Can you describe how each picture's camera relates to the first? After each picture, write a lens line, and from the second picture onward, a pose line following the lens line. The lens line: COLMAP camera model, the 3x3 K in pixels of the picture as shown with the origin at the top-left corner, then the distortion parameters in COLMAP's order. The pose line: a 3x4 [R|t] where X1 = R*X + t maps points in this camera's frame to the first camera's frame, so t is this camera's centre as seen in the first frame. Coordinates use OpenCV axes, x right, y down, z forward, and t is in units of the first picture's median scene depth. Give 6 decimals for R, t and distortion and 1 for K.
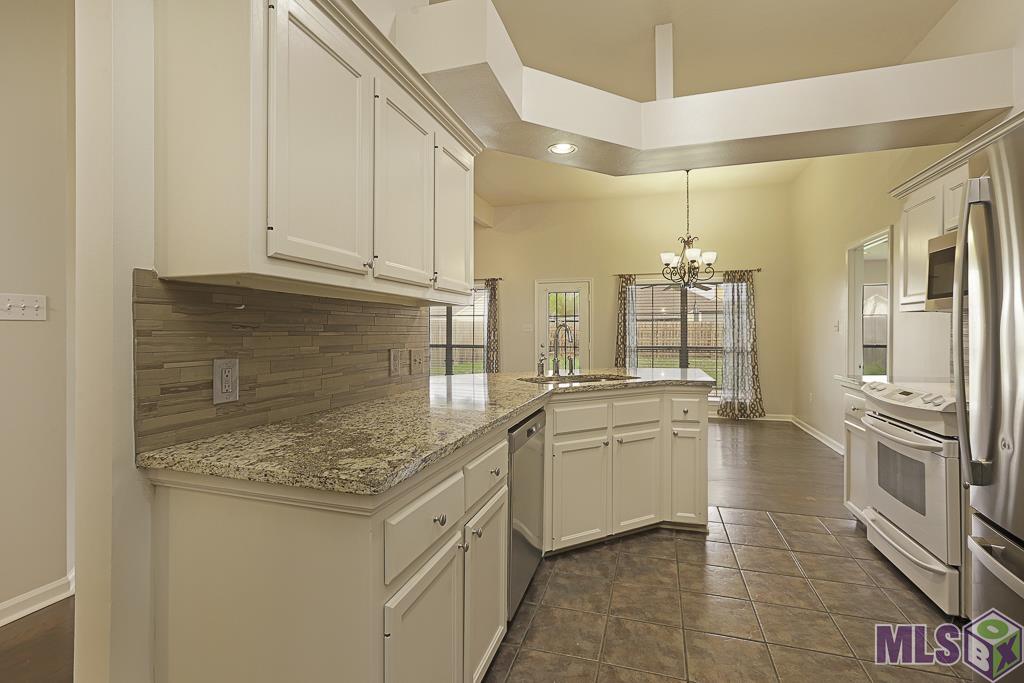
lens RADIAL K [[476.6, 0, 504.0], [0, 476.6, 335.0], [0, 0, 1]] dist [-0.028273, 0.009913]
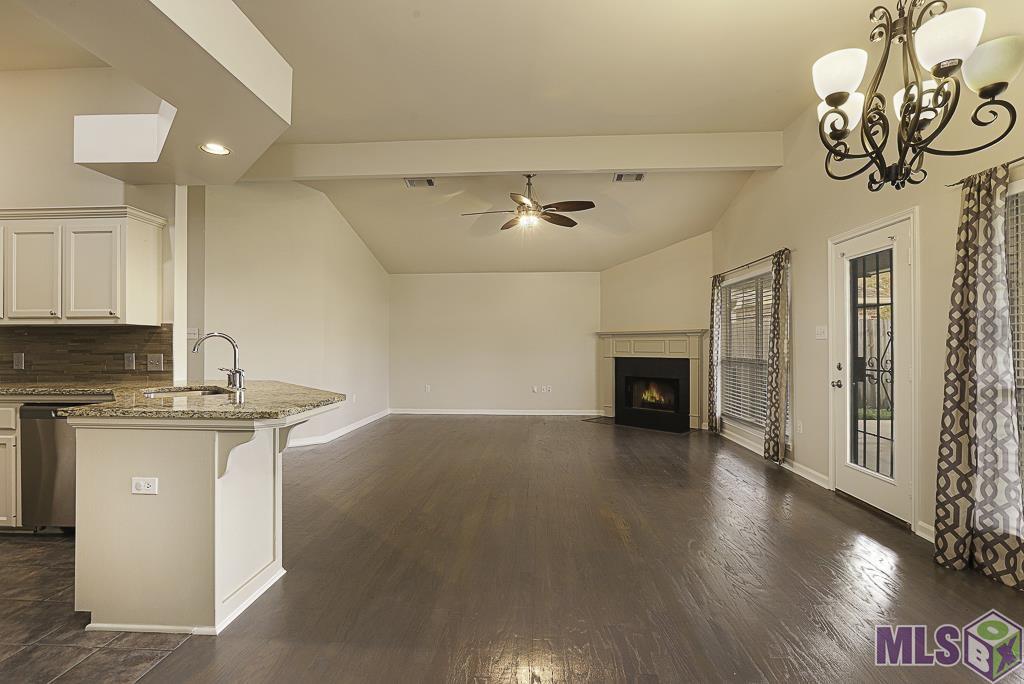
lens RADIAL K [[476.6, 0, 511.4], [0, 476.6, 340.2], [0, 0, 1]] dist [-0.028273, 0.009913]
pose [[0.238357, -0.009096, -0.971135, 0.552777], [-0.001161, 0.999953, -0.009651, -0.000359], [0.971177, 0.003428, 0.238336, 0.636205]]
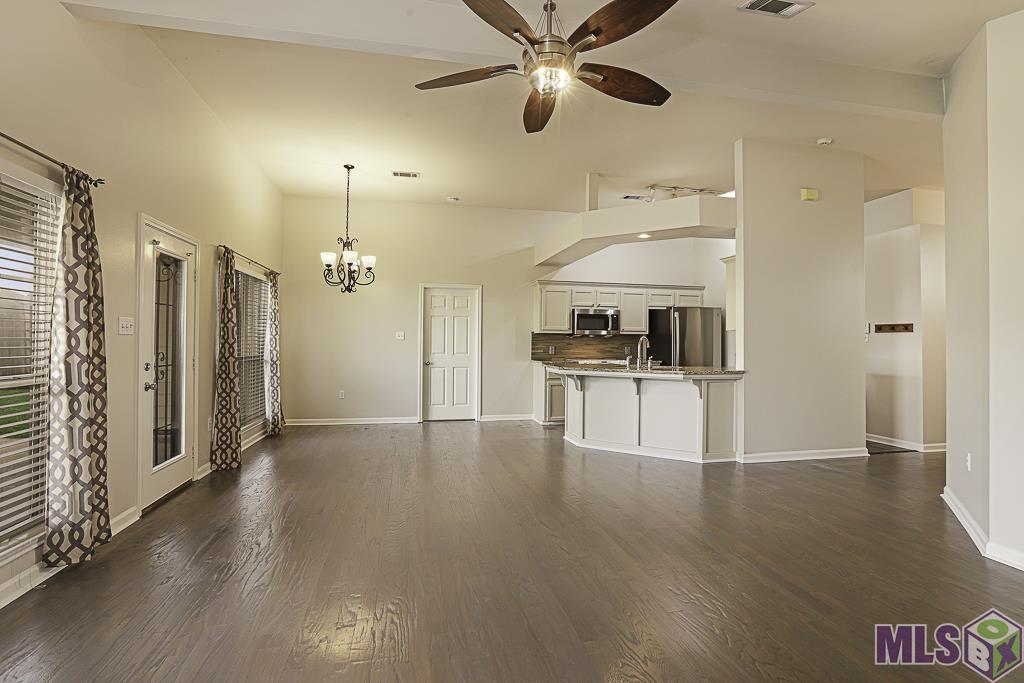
lens RADIAL K [[476.6, 0, 509.8], [0, 476.6, 337.4], [0, 0, 1]] dist [-0.028273, 0.009913]
pose [[-0.493223, 0.005039, 0.869888, -0.534716], [-0.003039, 0.999967, -0.007515, -0.003126], [-0.869898, -0.006350, -0.493191, 1.069817]]
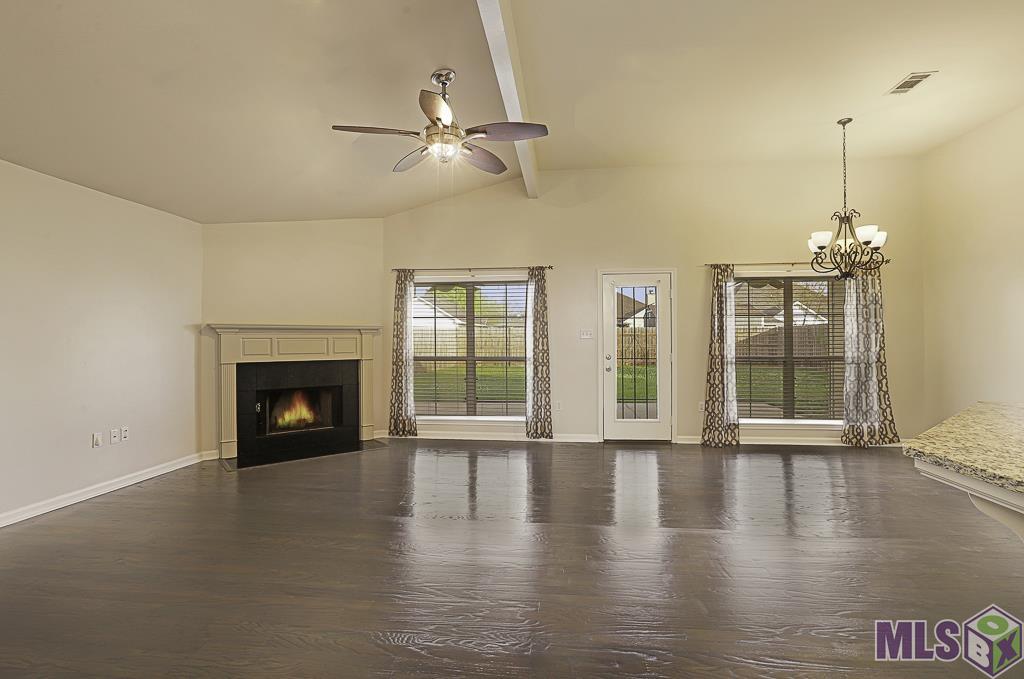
lens RADIAL K [[476.6, 0, 510.2], [0, 476.6, 338.5], [0, 0, 1]] dist [-0.028273, 0.009913]
pose [[0.980134, -0.001679, 0.198332, -0.254930], [0.003893, 0.999934, -0.010771, 0.000570], [-0.198301, 0.011329, 0.980076, 0.340766]]
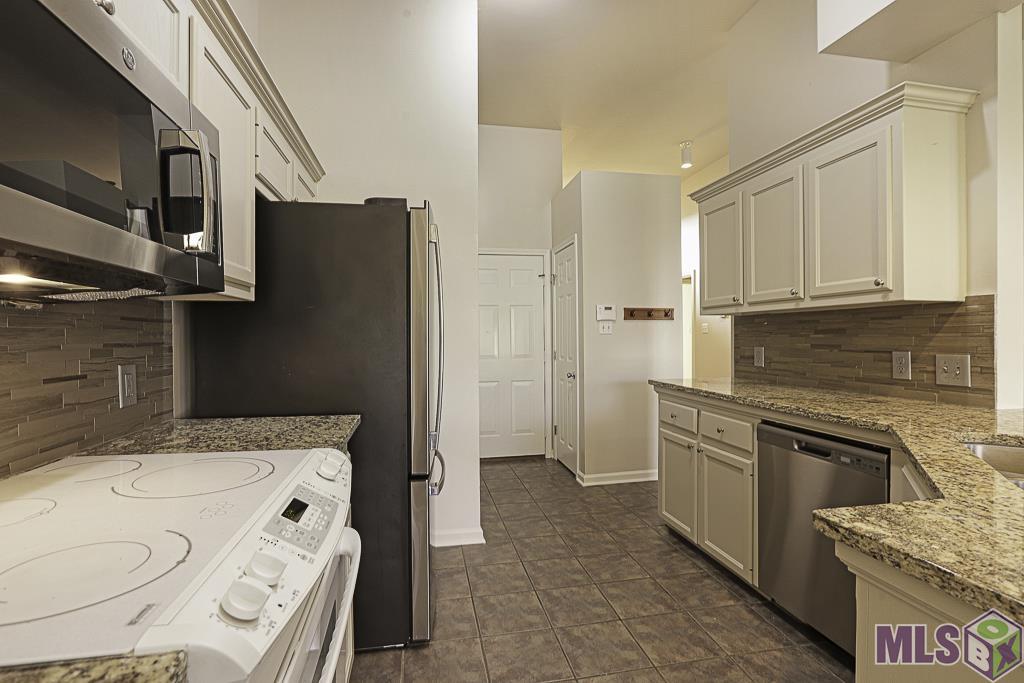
lens RADIAL K [[476.6, 0, 519.3], [0, 476.6, 340.6], [0, 0, 1]] dist [-0.028273, 0.009913]
pose [[-0.869717, 0.008921, -0.493470, 0.308815], [0.004338, 0.999936, 0.010432, -0.001817], [0.493531, 0.006933, -0.869701, 0.488784]]
